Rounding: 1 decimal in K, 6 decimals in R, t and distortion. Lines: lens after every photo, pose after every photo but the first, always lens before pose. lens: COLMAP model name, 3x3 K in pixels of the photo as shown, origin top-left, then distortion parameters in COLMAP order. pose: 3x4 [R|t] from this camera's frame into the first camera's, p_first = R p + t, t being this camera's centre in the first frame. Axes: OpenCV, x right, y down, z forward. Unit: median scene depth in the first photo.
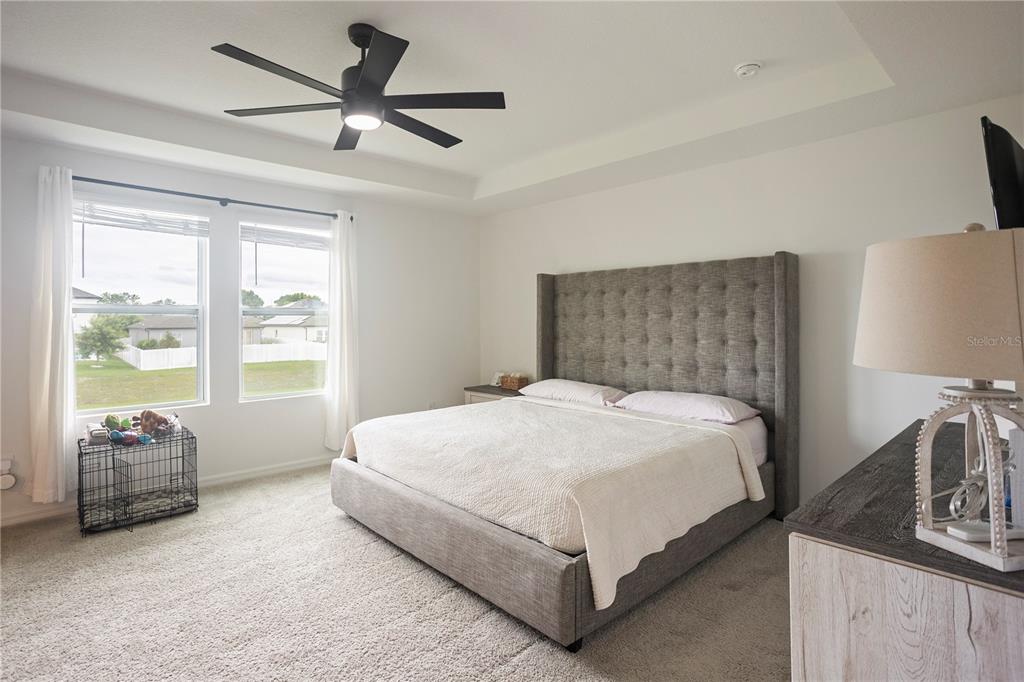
lens RADIAL K [[506.7, 0, 508.1], [0, 506.7, 322.5], [0, 0, 1]] dist [-0.036946, 0.000101]
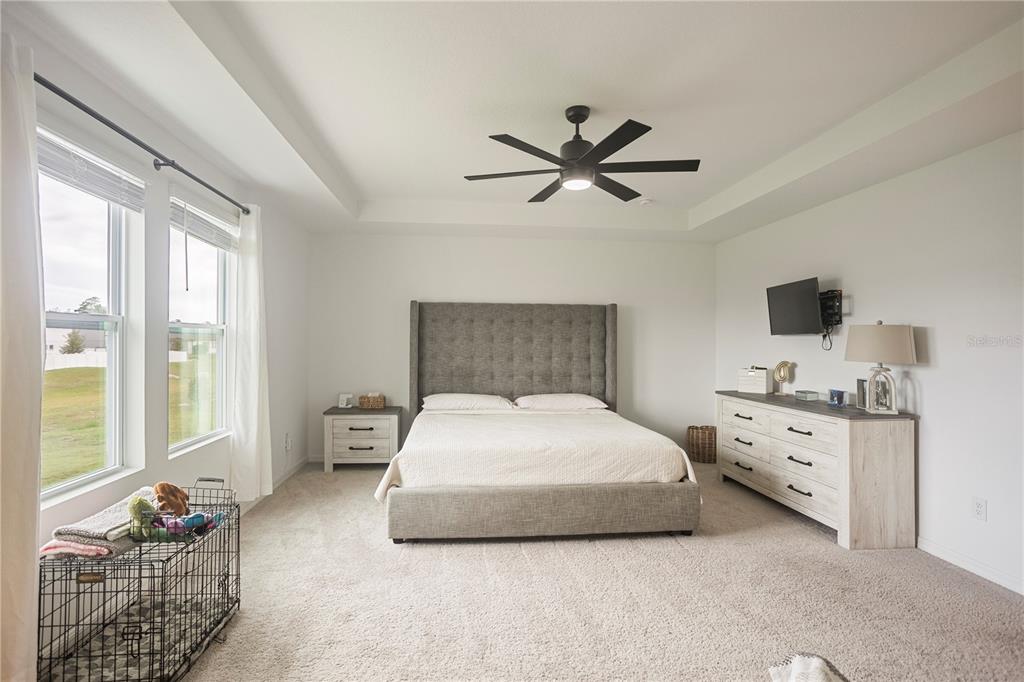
lens RADIAL K [[489.8, 0, 496.4], [0, 489.8, 342.1], [0, 0, 1]] dist [-0.035932, 0.000099]
pose [[0.618818, 0.007698, 0.785497, -0.791997], [-0.007535, 0.999964, -0.003864, -0.003237], [-0.785498, -0.003527, 0.618854, 0.235788]]
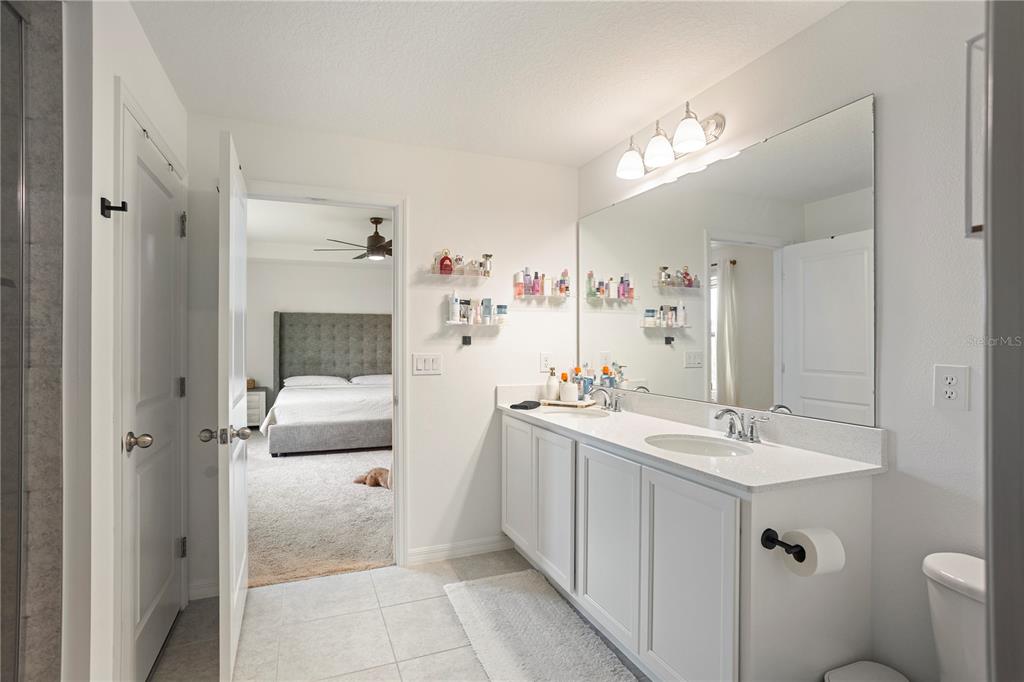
lens RADIAL K [[489.8, 0, 496.4], [0, 489.8, 342.1], [0, 0, 1]] dist [-0.035932, 0.000099]
pose [[0.364077, 0.000310, 0.931369, -1.306242], [-0.001293, 0.999999, 0.000172, -0.002465], [-0.931368, -0.001267, 0.364077, -0.222773]]
